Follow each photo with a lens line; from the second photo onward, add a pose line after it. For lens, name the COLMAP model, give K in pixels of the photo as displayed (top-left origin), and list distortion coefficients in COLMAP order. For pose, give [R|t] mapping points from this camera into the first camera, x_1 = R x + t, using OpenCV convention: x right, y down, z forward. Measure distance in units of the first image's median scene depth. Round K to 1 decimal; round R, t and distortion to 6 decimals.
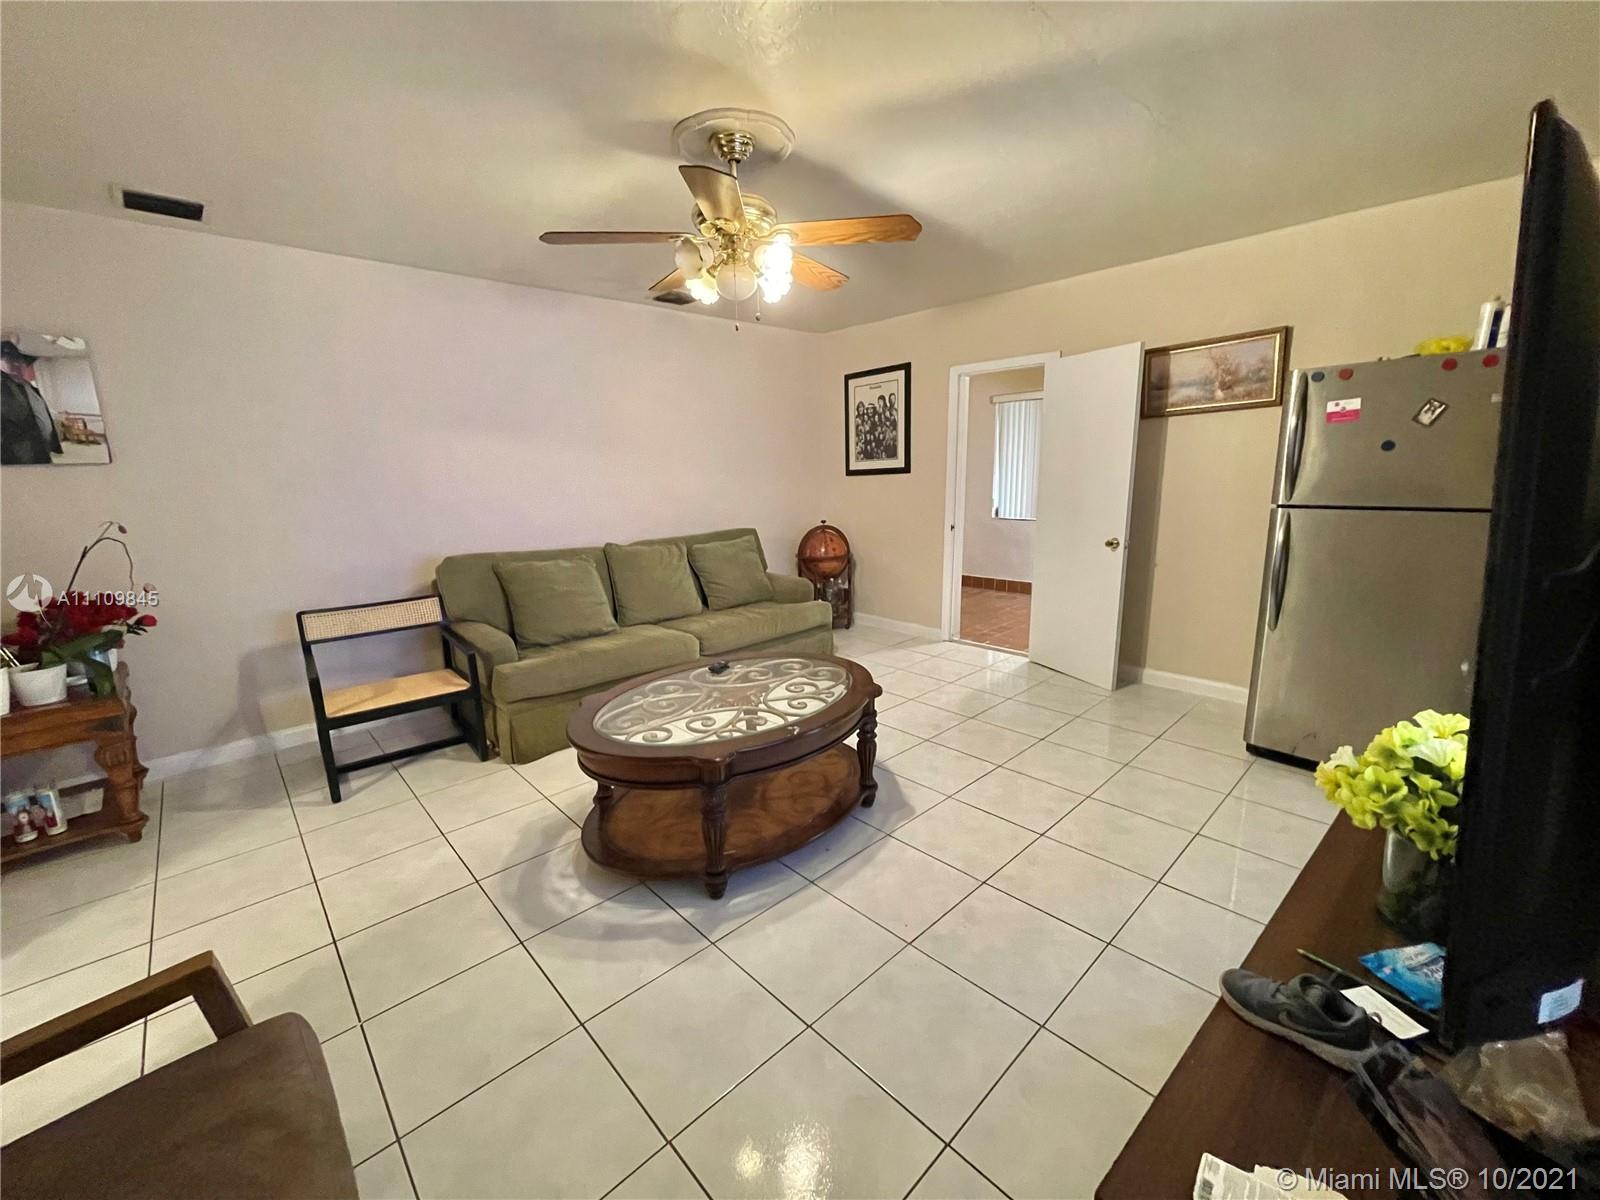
lens RADIAL K [[646.2, 0, 798.7], [0, 646.2, 605.6], [0, 0, 1]] dist [-0.001781, 0.002199]
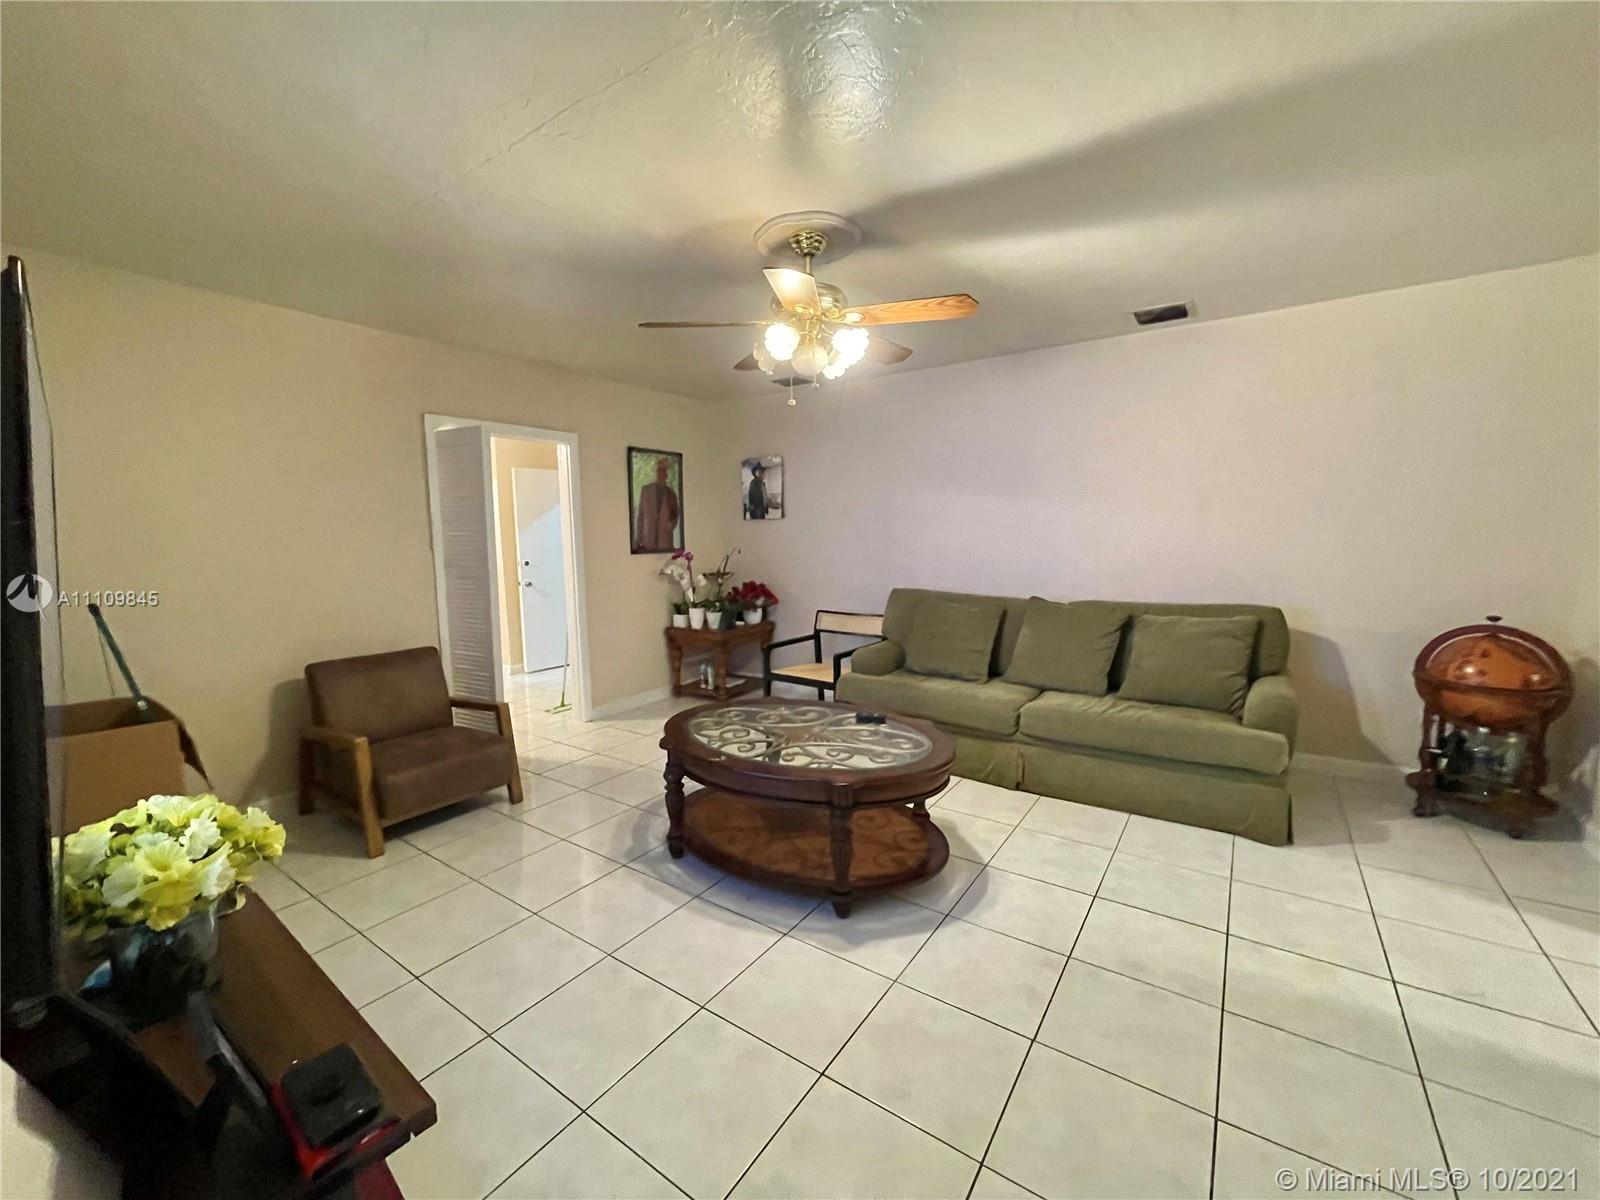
lens RADIAL K [[646.2, 0, 802.9], [0, 646.2, 599.2], [0, 0, 1]] dist [-0.001781, 0.002199]
pose [[0.208147, 0.120484, -0.970649, 0.608832], [-0.197593, 0.977103, 0.078913, -0.107293], [0.957931, 0.175368, 0.227187, 0.479321]]
